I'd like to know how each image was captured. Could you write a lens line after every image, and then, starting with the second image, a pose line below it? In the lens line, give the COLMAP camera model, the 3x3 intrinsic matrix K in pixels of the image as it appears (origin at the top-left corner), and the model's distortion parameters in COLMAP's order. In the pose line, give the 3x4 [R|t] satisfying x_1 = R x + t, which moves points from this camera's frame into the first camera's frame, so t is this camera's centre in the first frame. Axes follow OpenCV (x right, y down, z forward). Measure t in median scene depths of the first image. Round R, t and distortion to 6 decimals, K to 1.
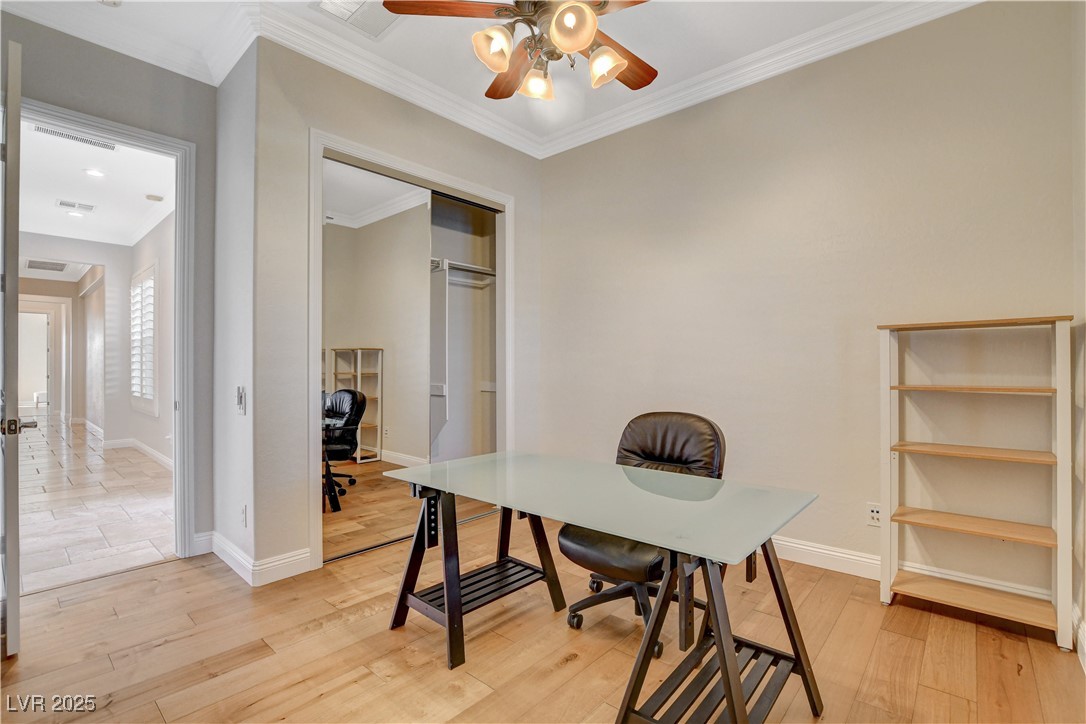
lens RADIAL K [[488.1, 0, 542.5], [0, 488.1, 365.9], [0, 0, 1]] dist [-0.028577, 0.001584]
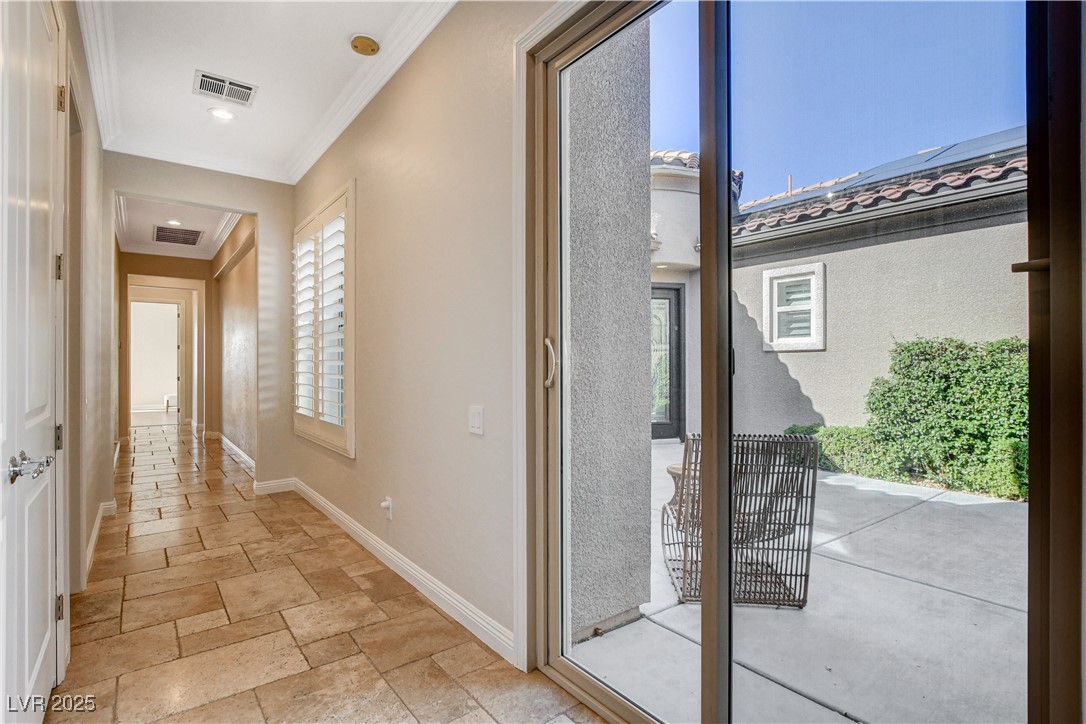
lens RADIAL K [[527.4, 0, 543.6], [0, 527.4, 361.2], [0, 0, 1]] dist [-0.003344, -0.000364]
pose [[0.980407, -0.001783, -0.196974, -0.296590], [0.000641, 0.999983, -0.005860, -0.002862], [0.196981, 0.005619, 0.980391, 0.279594]]
